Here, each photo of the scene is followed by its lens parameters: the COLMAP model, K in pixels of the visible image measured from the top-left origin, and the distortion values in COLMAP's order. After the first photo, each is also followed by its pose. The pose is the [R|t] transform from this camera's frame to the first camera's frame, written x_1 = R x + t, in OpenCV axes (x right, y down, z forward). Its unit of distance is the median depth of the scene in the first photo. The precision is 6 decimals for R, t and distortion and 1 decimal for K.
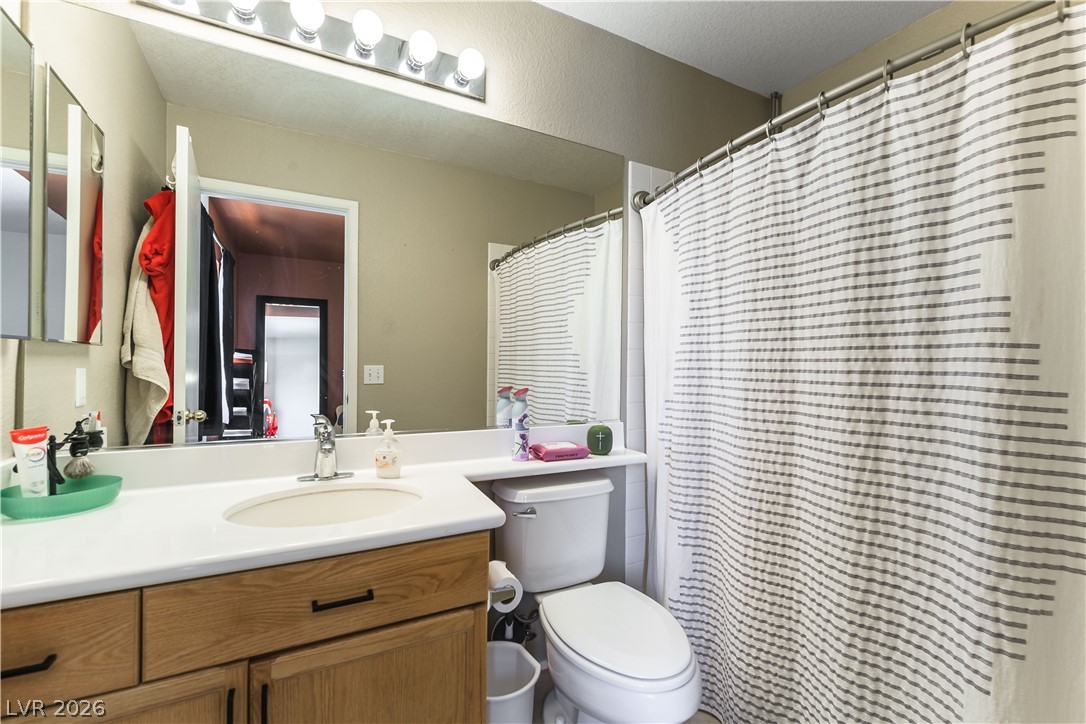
lens RADIAL K [[468.9, 0, 554.8], [0, 468.9, 365.3], [0, 0, 1]] dist [-0.000731, -0.000116]
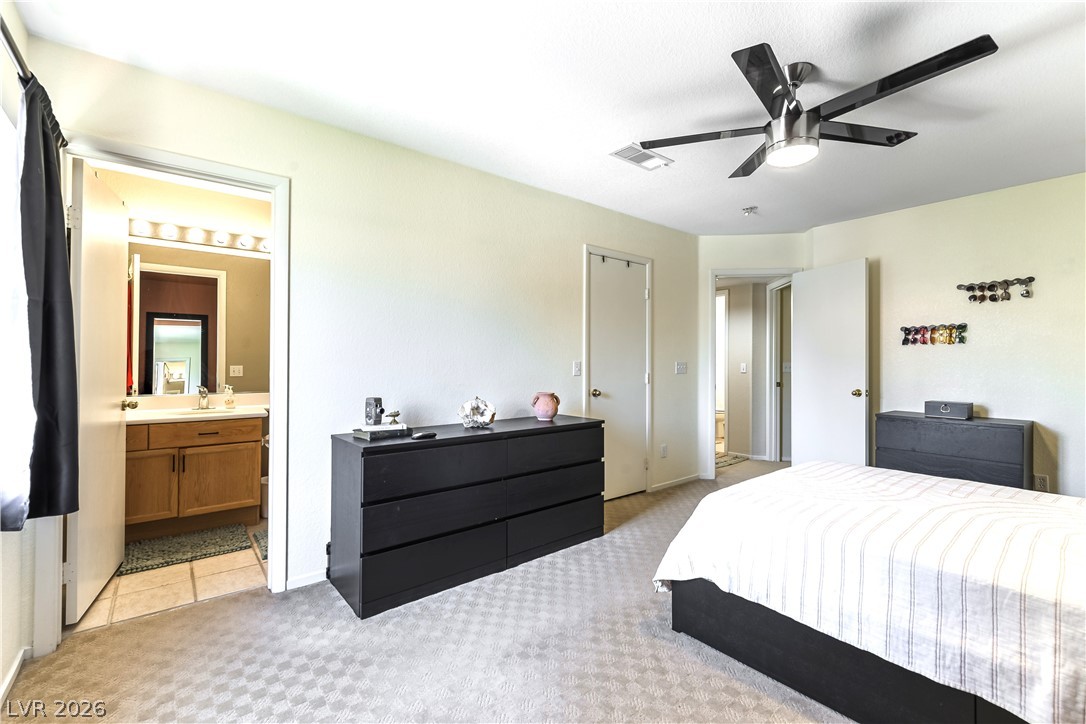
lens RADIAL K [[468.9, 0, 554.8], [0, 468.9, 365.3], [0, 0, 1]] dist [-0.000731, -0.000116]
pose [[0.984091, -0.004097, 0.177618, 1.121150], [0.002933, 0.999972, 0.006816, -0.014087], [-0.177641, -0.006187, 0.984076, -2.204701]]
